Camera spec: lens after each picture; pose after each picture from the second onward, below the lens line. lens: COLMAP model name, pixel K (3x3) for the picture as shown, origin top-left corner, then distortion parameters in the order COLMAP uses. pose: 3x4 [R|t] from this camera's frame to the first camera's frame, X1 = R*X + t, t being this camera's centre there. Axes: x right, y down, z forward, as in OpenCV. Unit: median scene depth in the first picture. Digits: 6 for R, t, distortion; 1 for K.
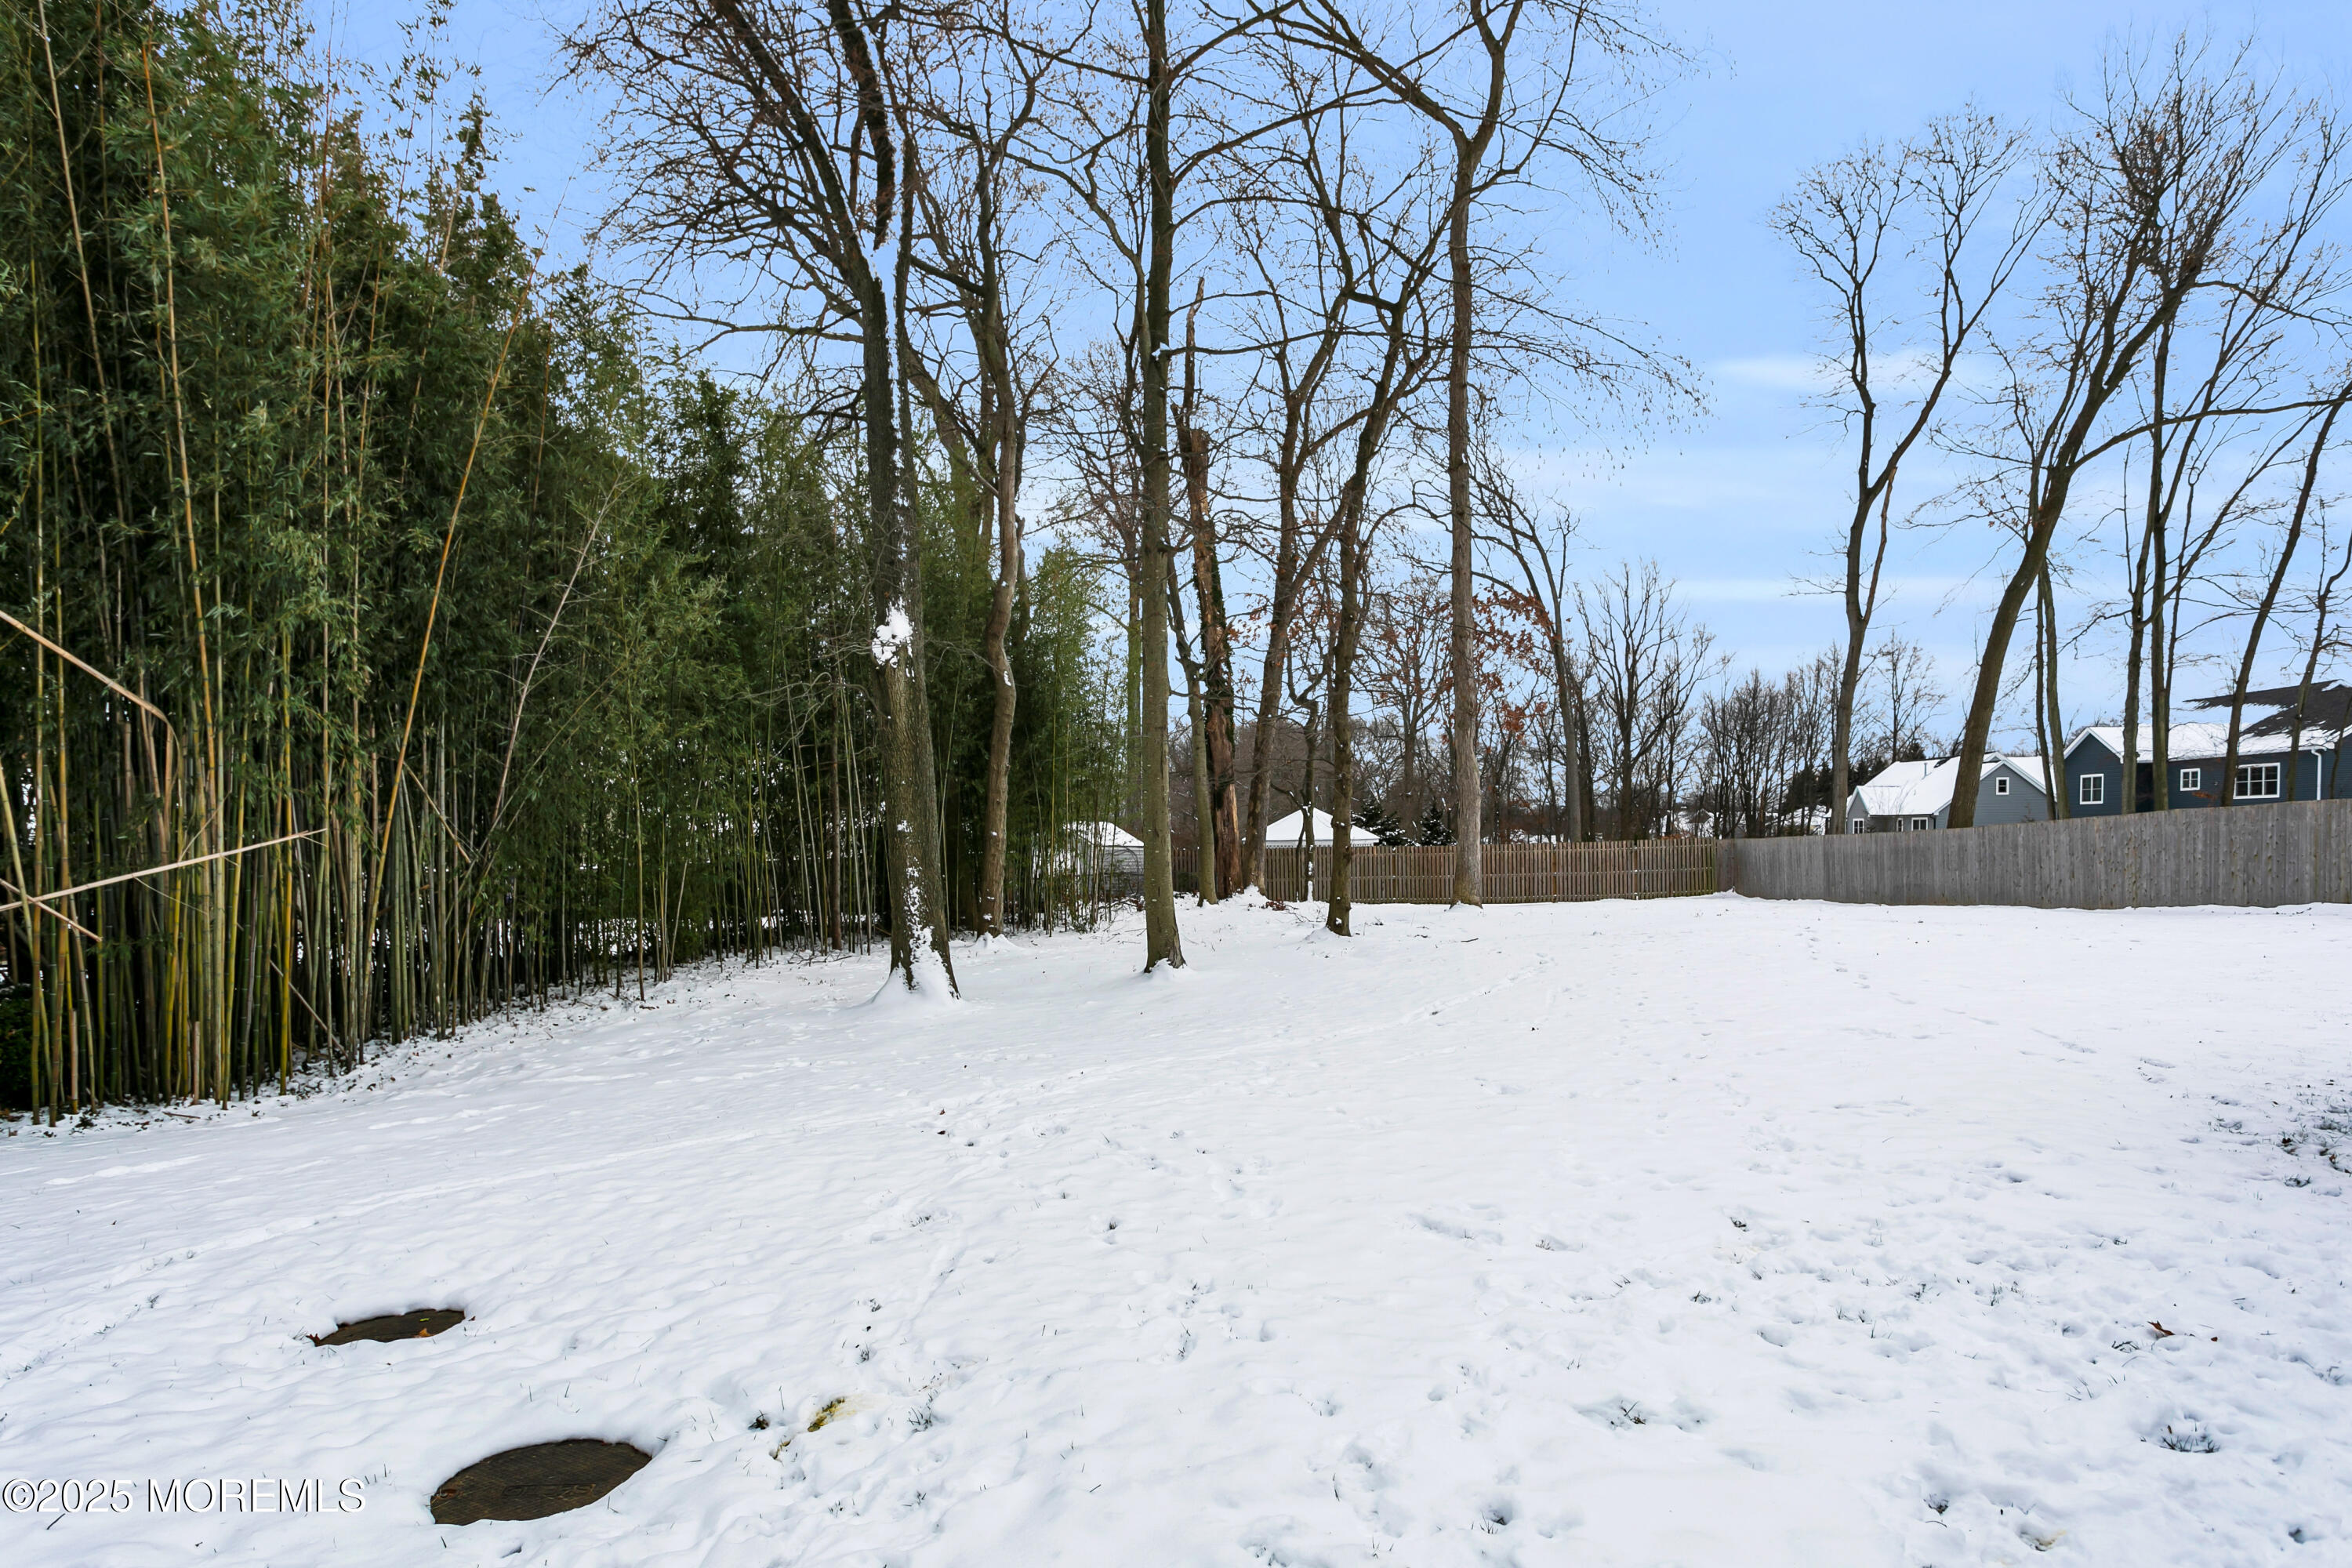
lens RADIAL K [[1366.1, 0, 1175.6], [0, 1366.1, 922.1], [0, 0, 1]] dist [0.000927, -0.000279]
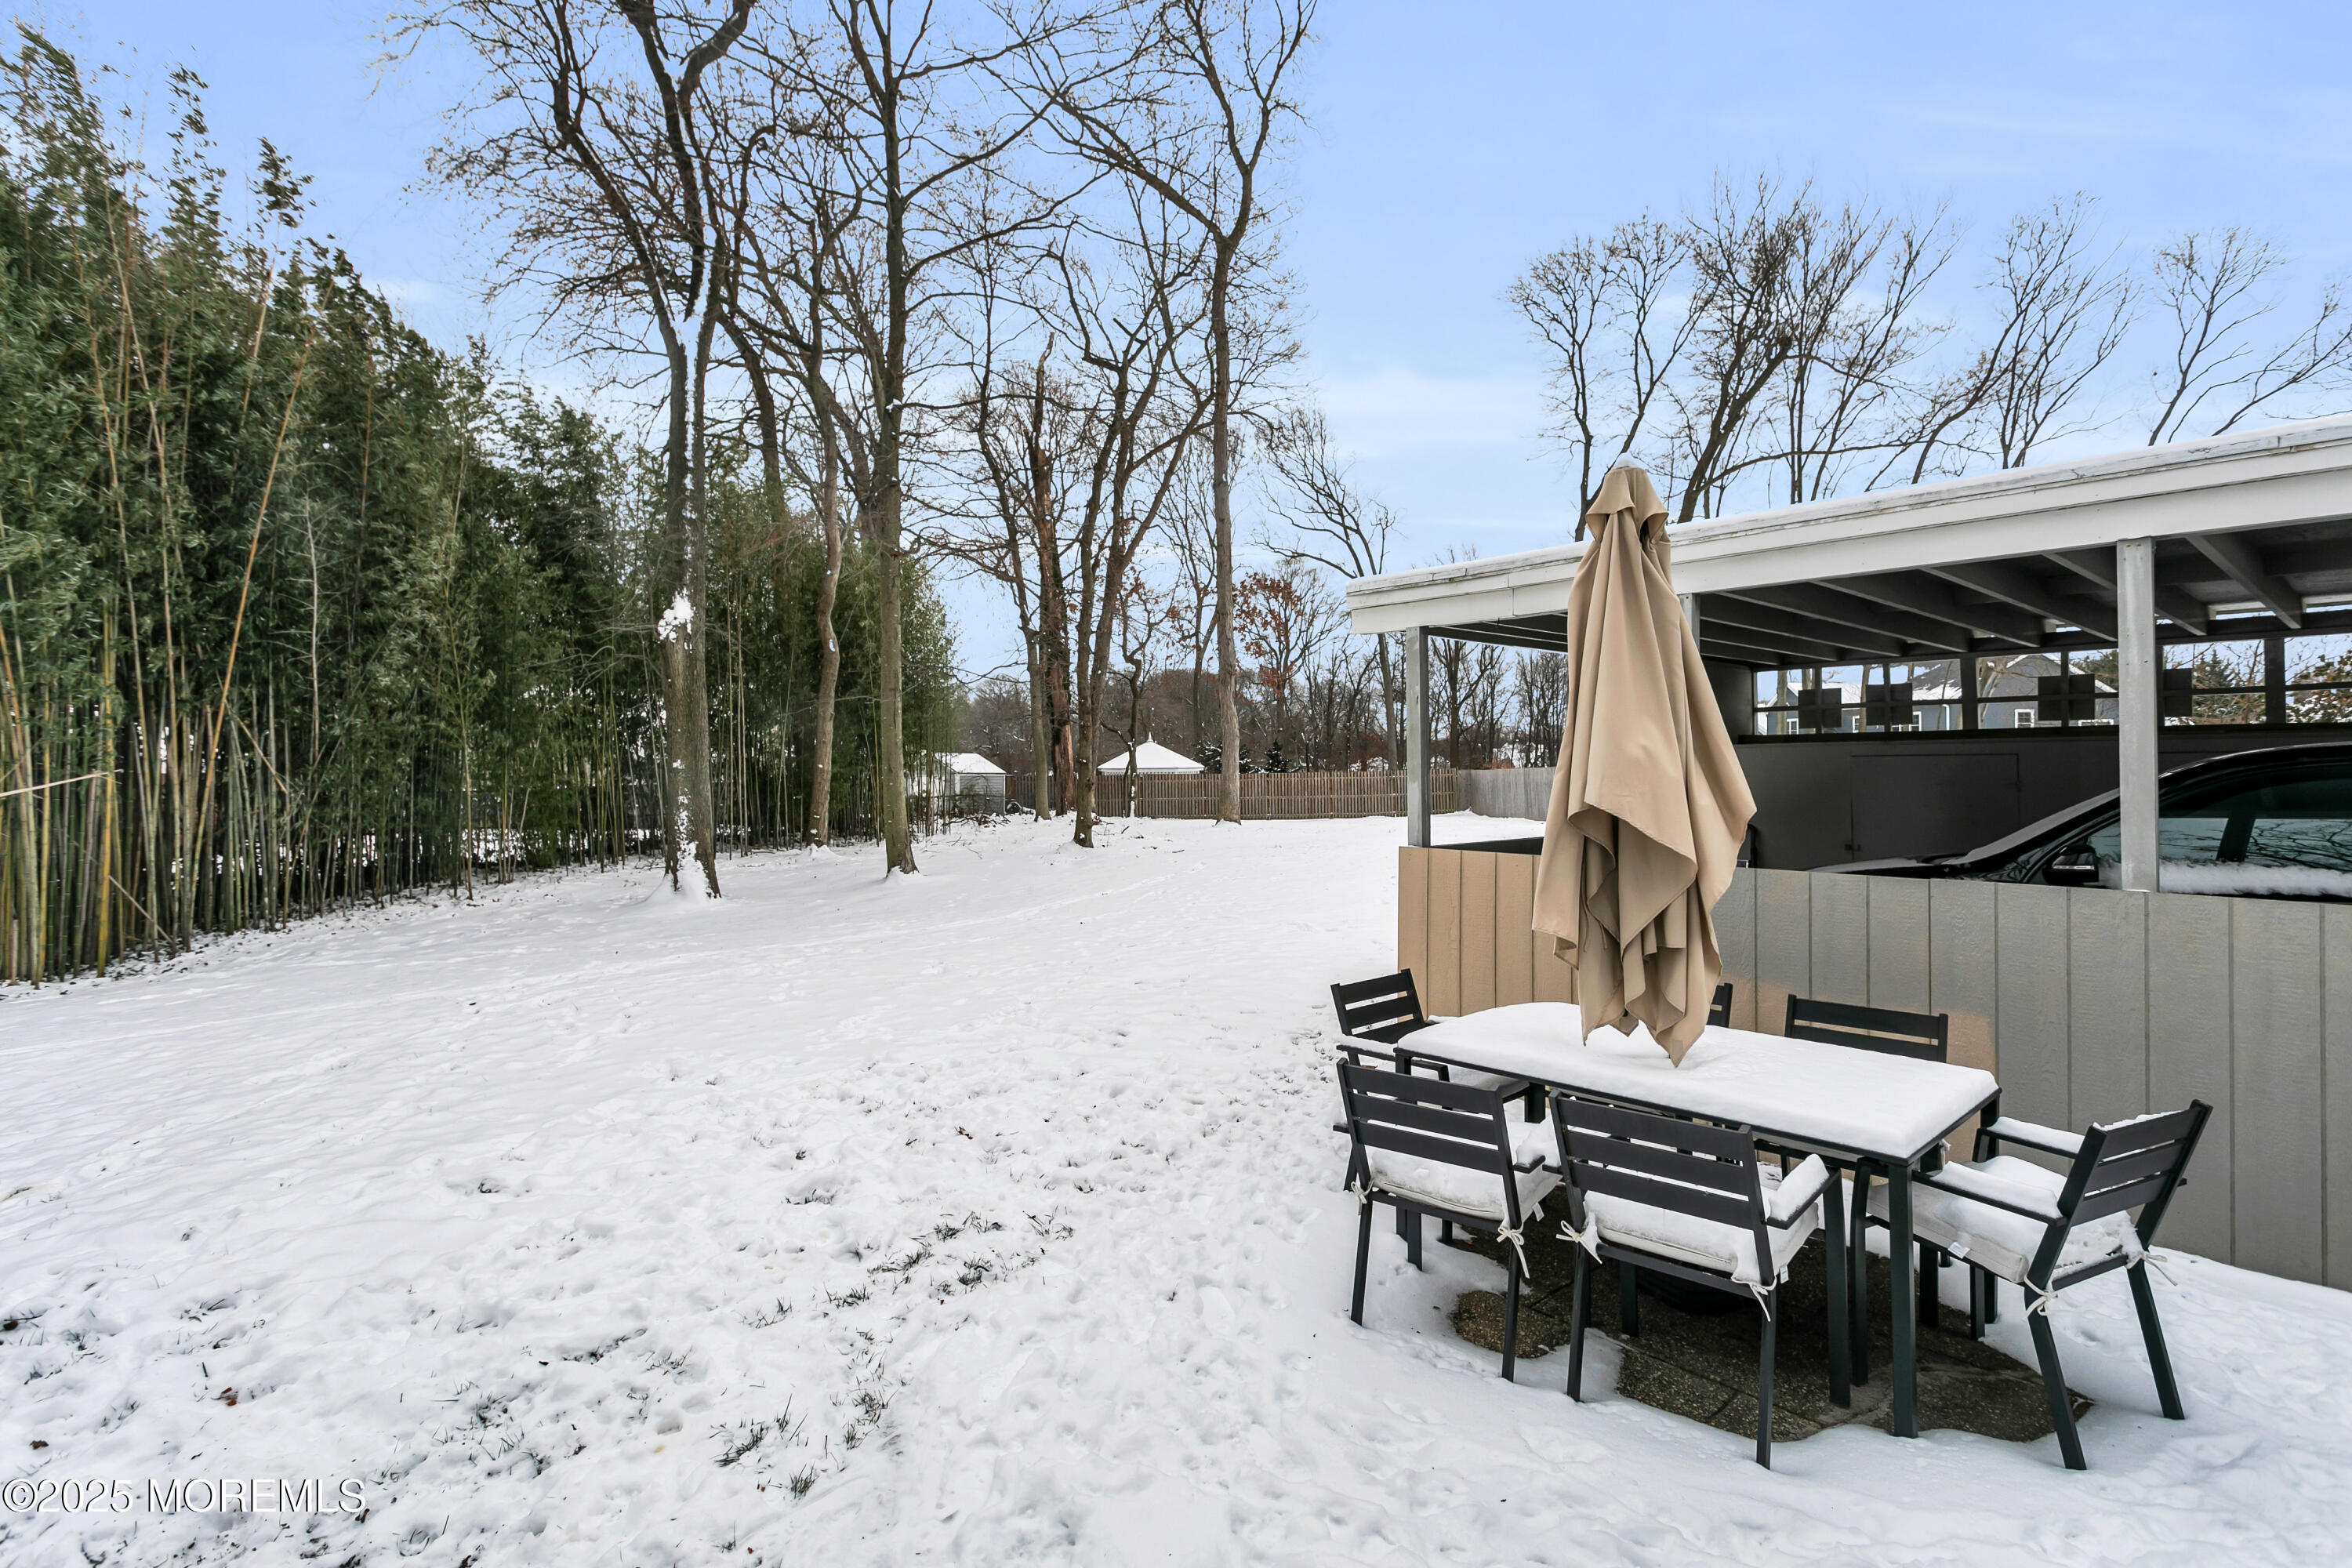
lens RADIAL K [[1103.7, 0, 1178.7], [0, 1103.7, 775.4], [0, 0, 1]] dist [0.009999, 0.000332]
pose [[0.999272, 0.008414, 0.037202, 0.171647], [-0.006681, 0.998898, -0.046456, -0.010580], [-0.037552, 0.046173, 0.998227, -0.043376]]
